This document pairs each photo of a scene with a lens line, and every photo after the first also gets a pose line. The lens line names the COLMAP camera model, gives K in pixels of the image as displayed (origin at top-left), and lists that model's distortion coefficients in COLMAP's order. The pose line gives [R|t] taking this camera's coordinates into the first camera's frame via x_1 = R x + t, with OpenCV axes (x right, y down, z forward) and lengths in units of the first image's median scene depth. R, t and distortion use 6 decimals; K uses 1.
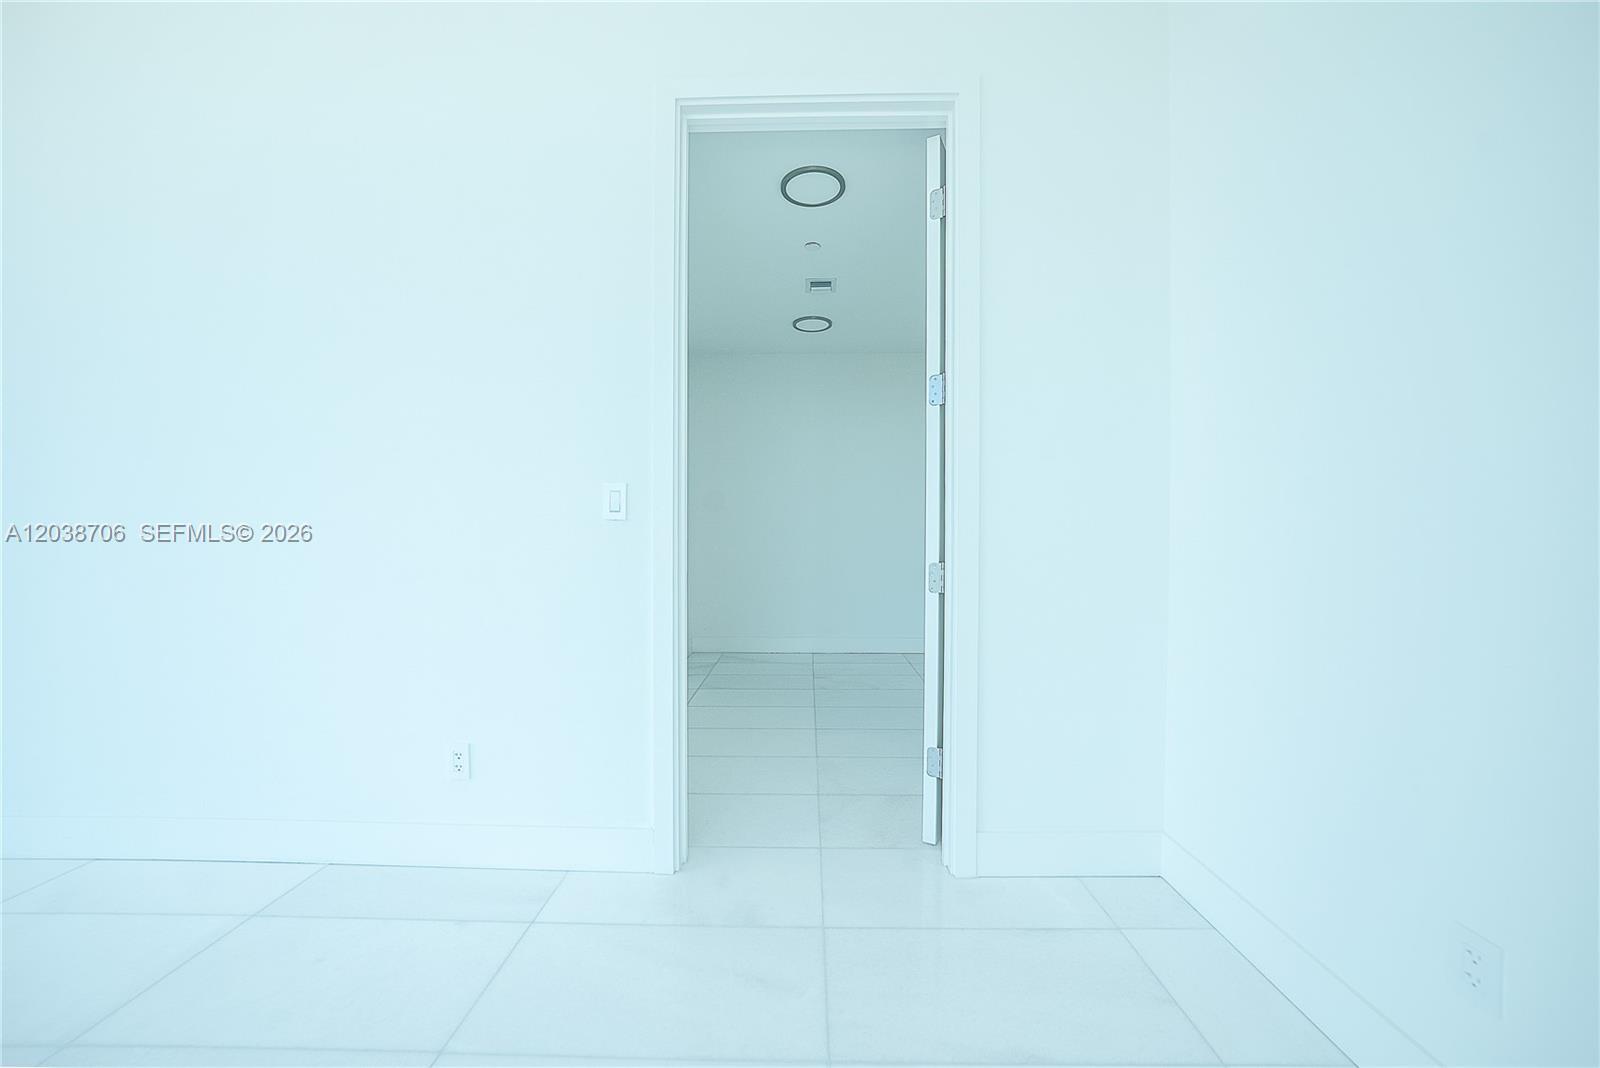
lens RADIAL K [[571.2, 0, 794.9], [0, 571.2, 540.7], [0, 0, 1]] dist [-0.011388, 0.001853]
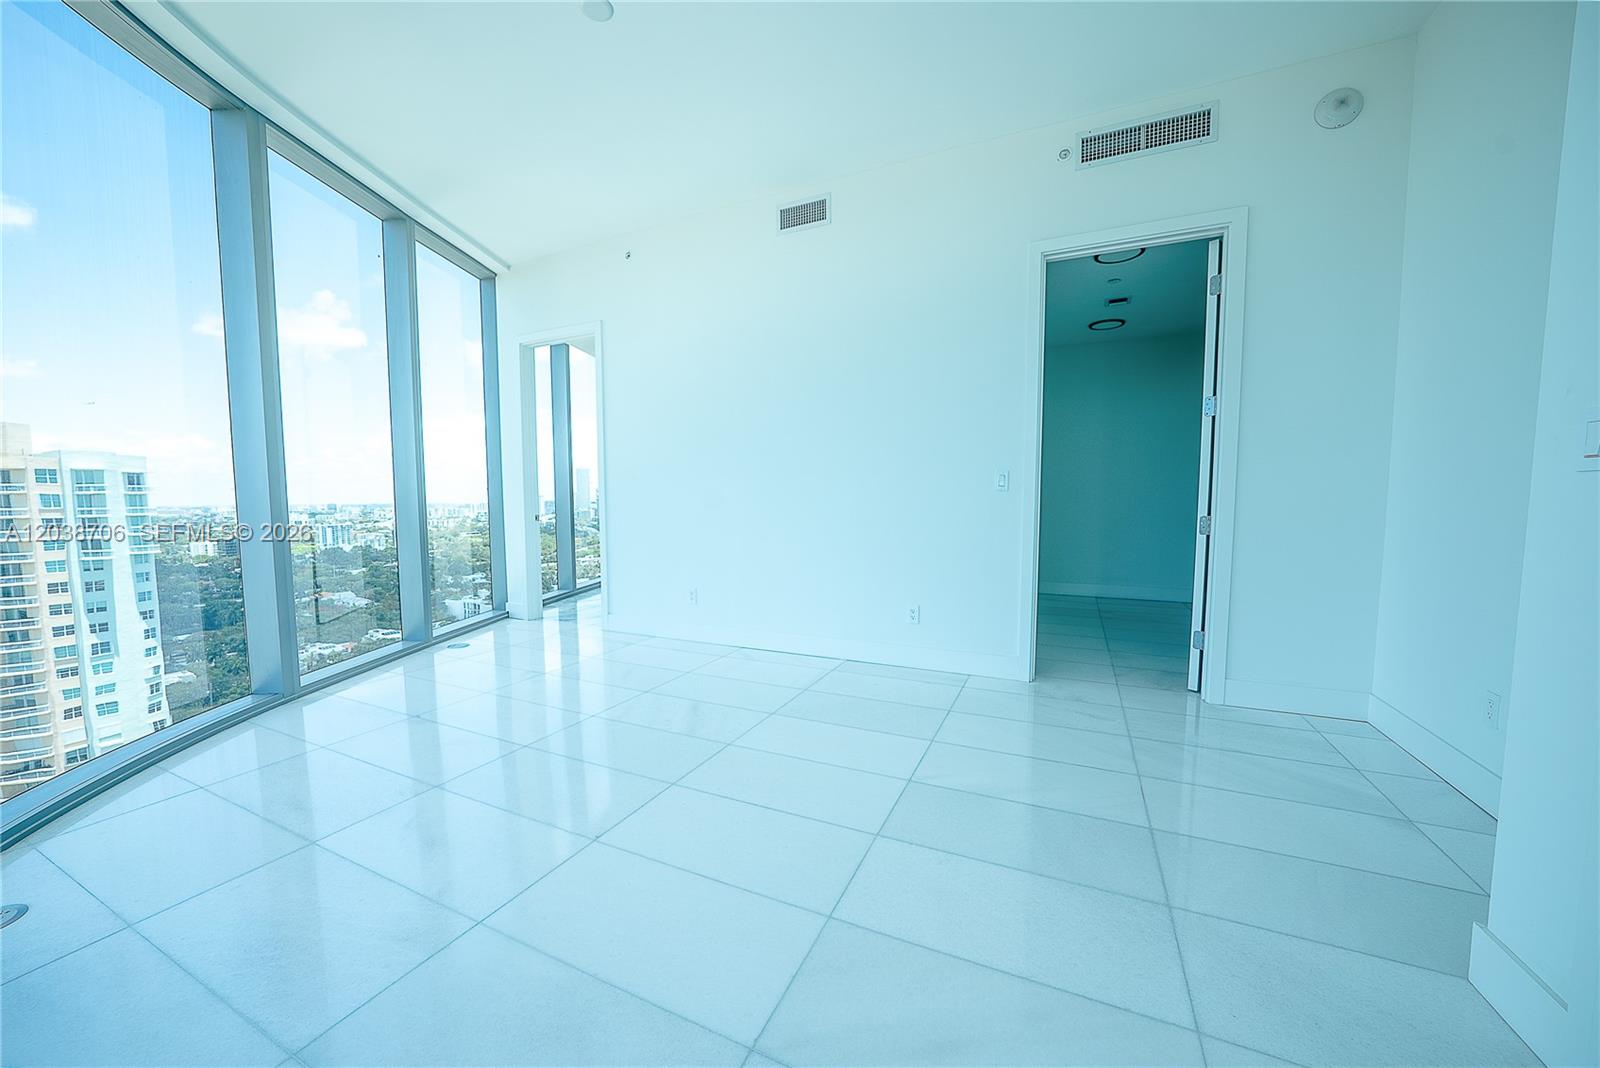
lens RADIAL K [[571.2, 0, 811.4], [0, 571.2, 536.1], [0, 0, 1]] dist [-0.011388, 0.001853]
pose [[0.918432, 0.023664, -0.394870, -0.133582], [0.000146, 0.998189, 0.060160, -0.002276], [0.395578, -0.055310, 0.916765, -0.890630]]
